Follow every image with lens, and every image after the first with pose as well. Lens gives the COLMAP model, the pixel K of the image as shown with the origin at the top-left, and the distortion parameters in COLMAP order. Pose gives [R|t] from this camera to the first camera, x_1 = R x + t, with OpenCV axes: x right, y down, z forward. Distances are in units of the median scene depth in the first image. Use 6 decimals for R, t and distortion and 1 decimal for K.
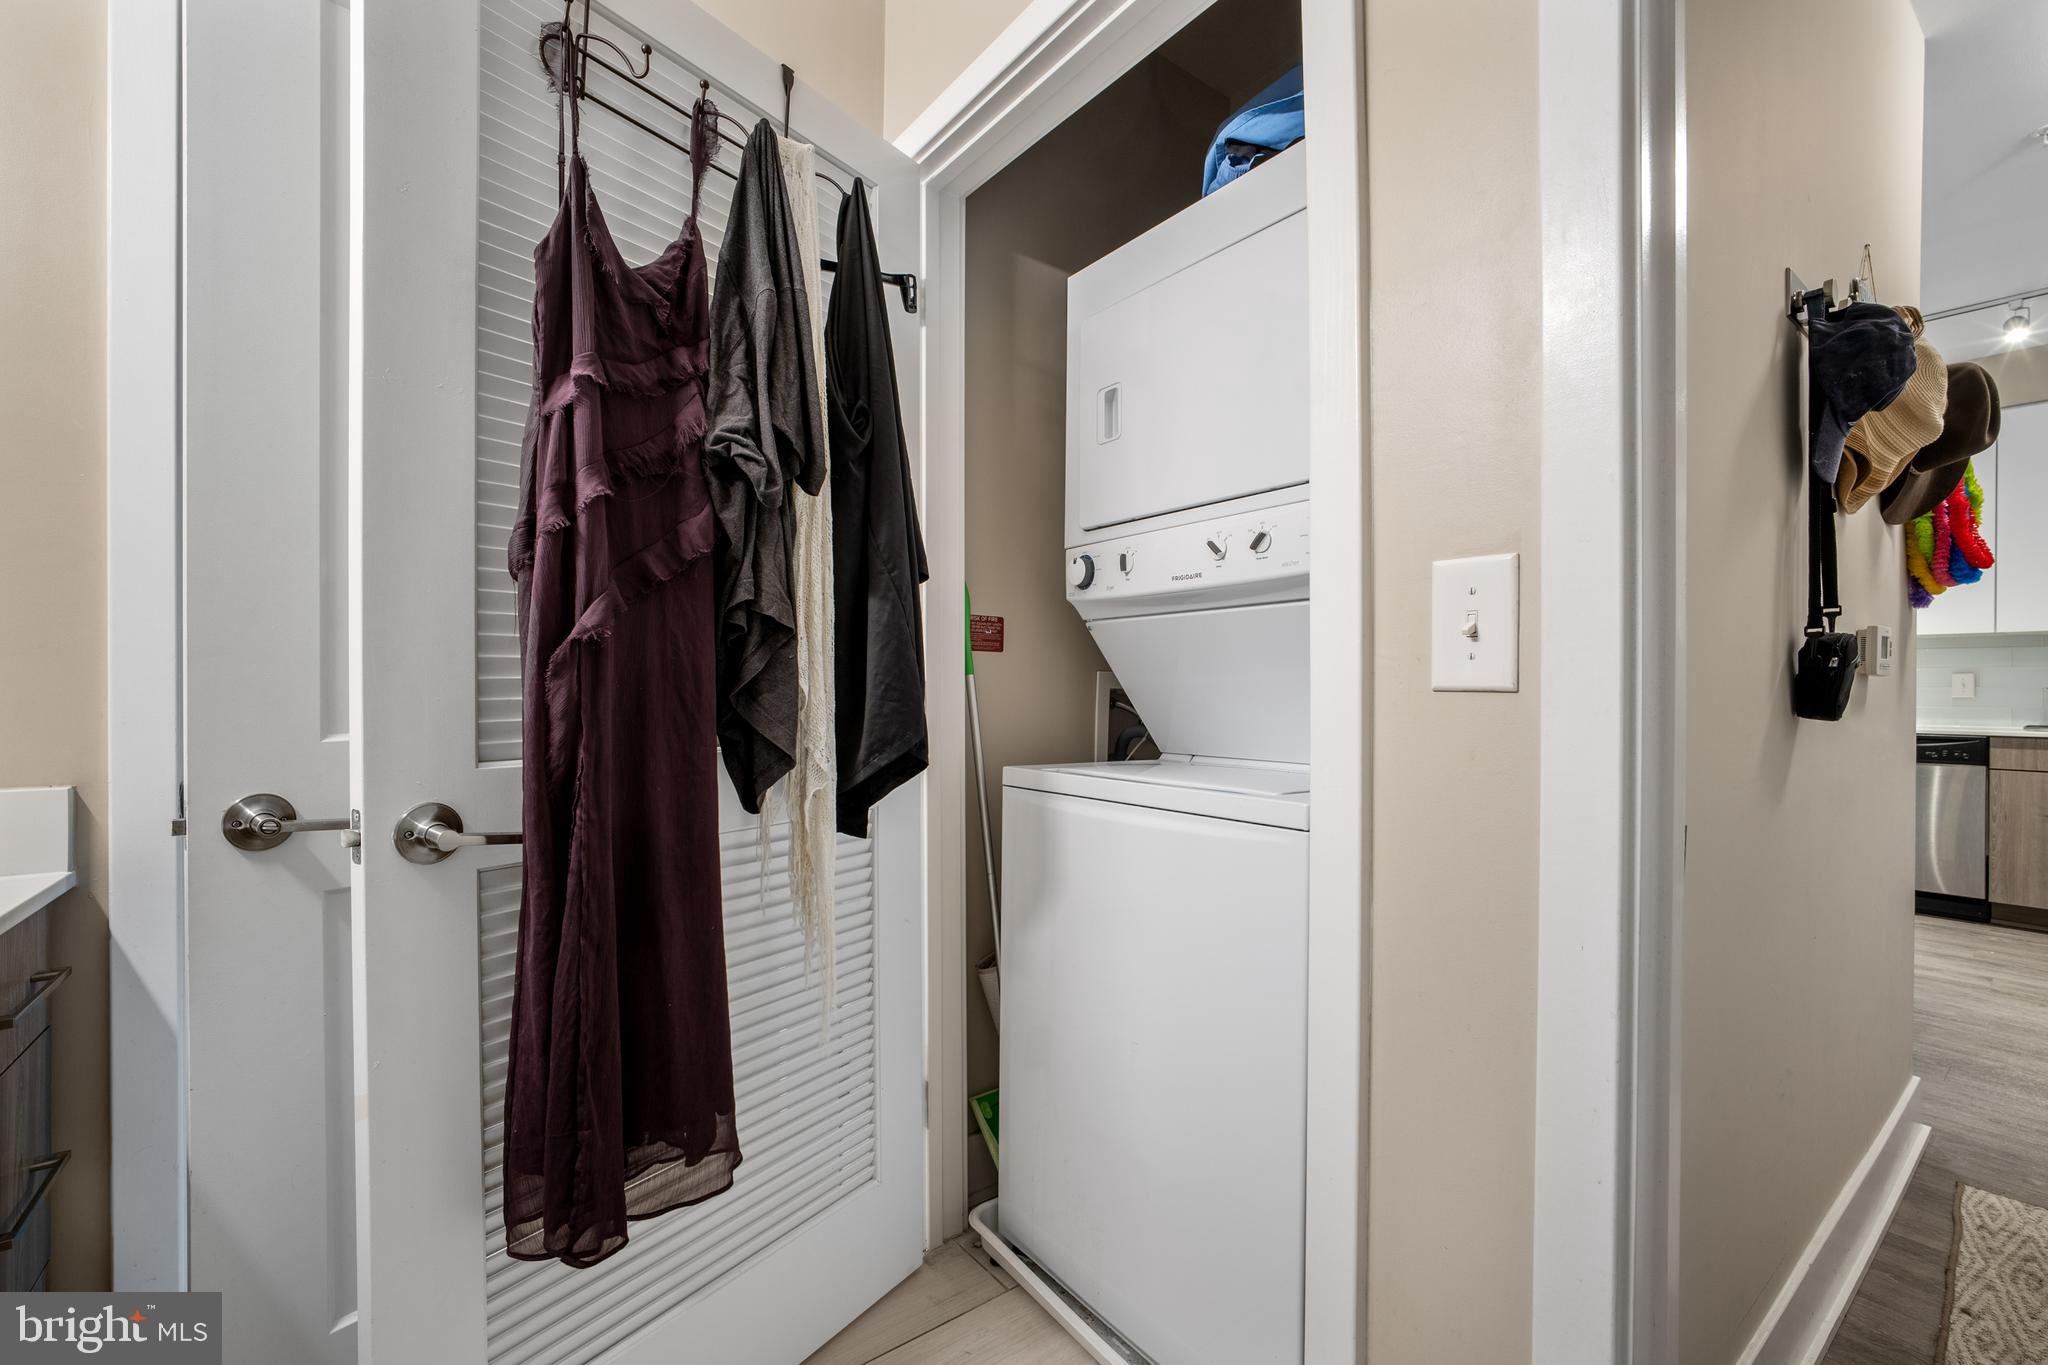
lens RADIAL K [[837.4, 0, 1016.3], [0, 837.4, 695.9], [0, 0, 1]] dist [-0.000069, 0.000210]
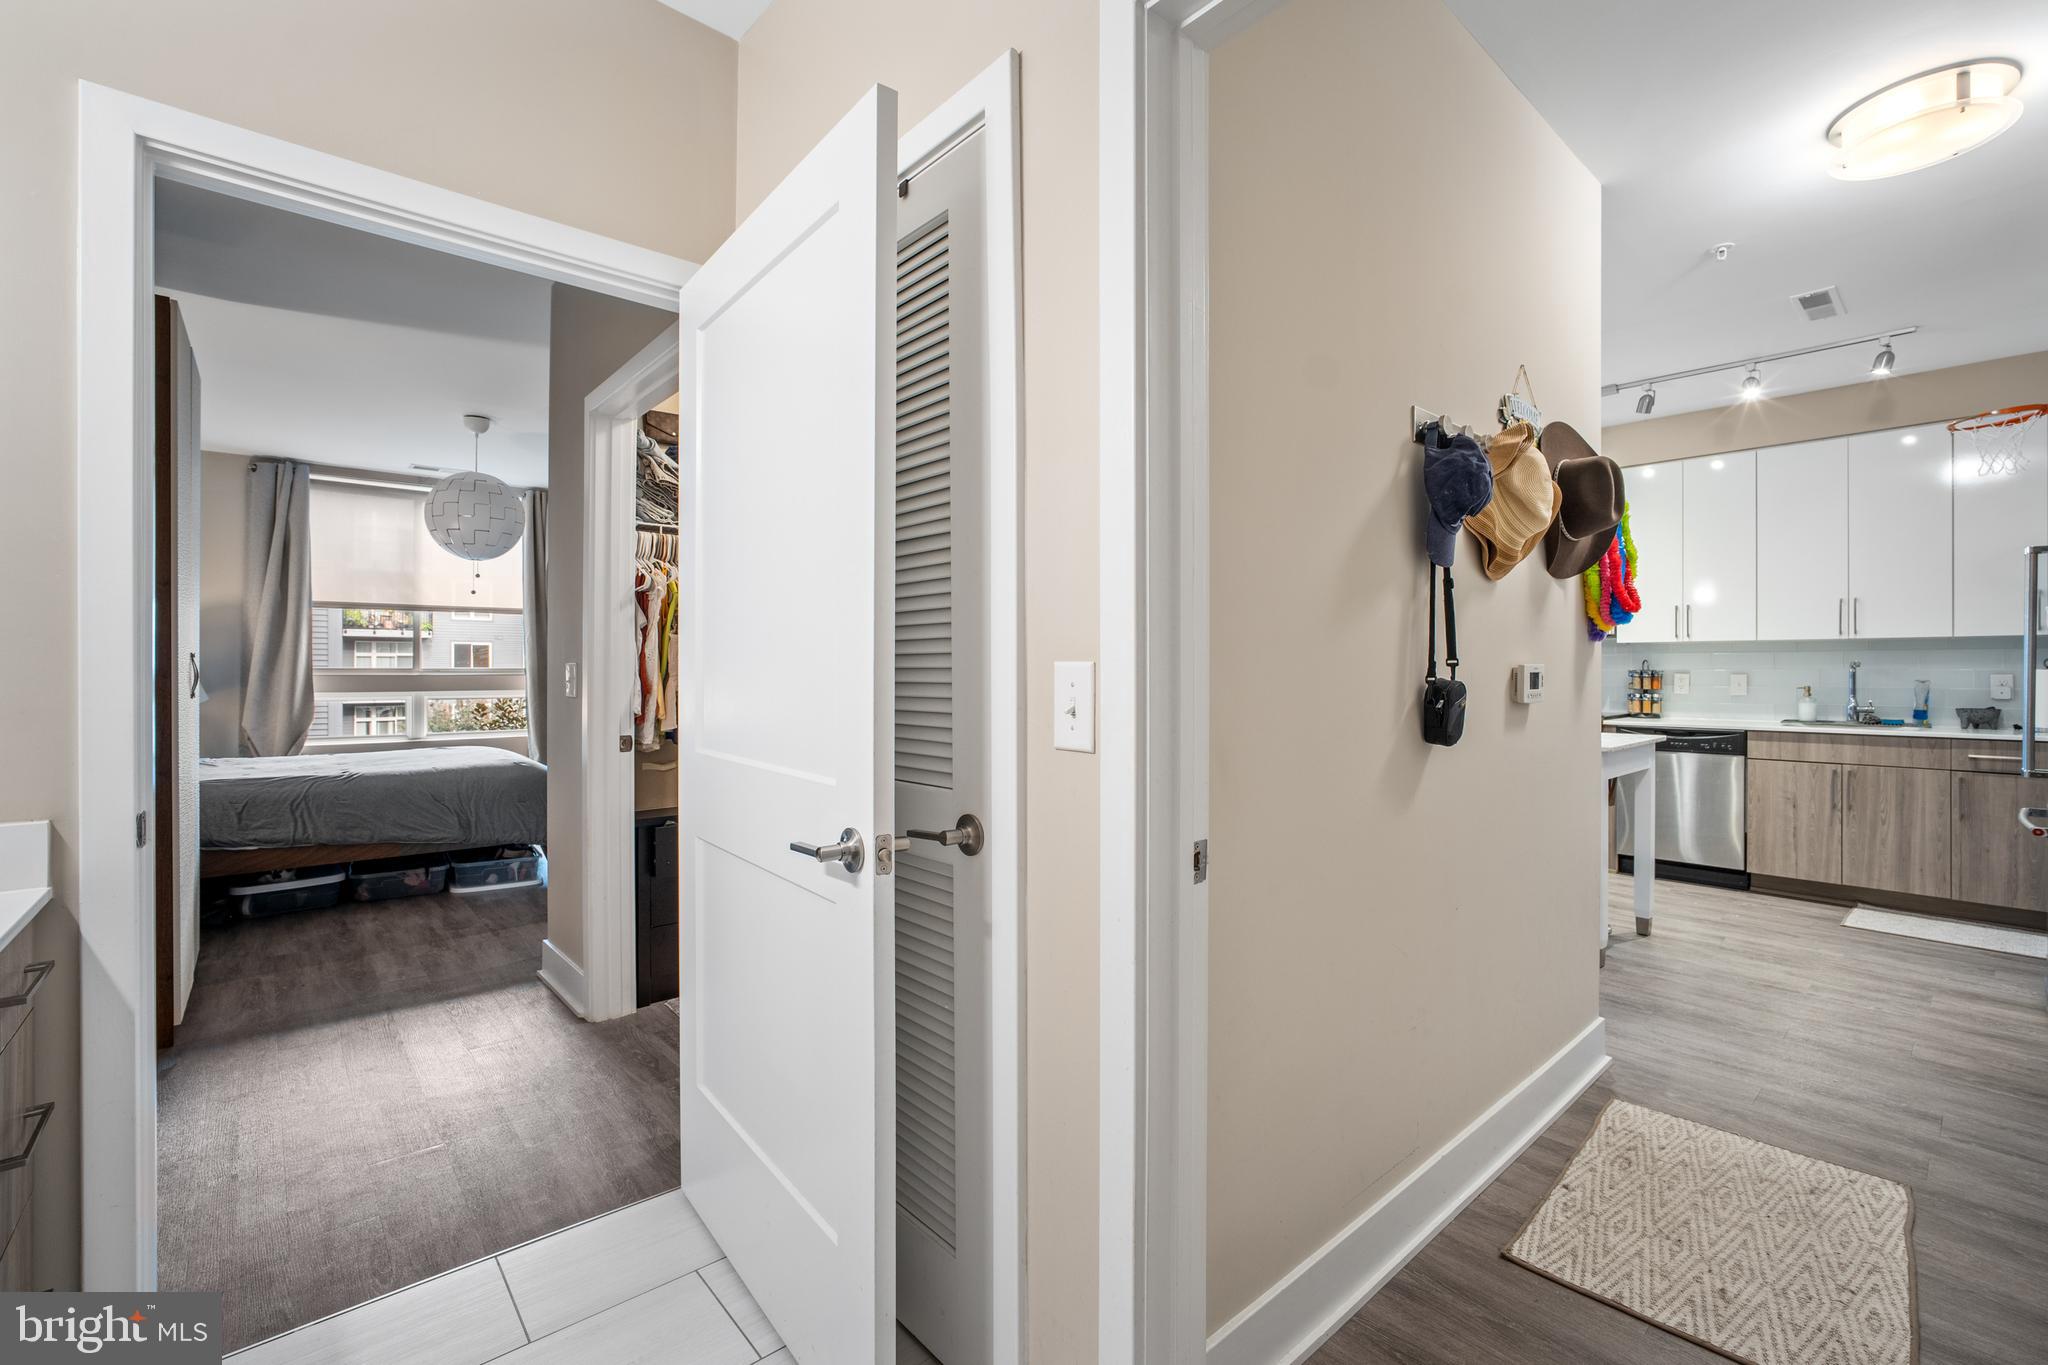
lens RADIAL K [[867.4, 0, 1026.3], [0, 867.4, 675.6], [0, 0, 1]] dist [-0.025263, 0.007746]
pose [[0.997115, -0.003487, 0.075827, 0.139969], [0.003731, 0.999988, -0.003073, -0.055001], [-0.075816, 0.003347, 0.997116, -0.217198]]
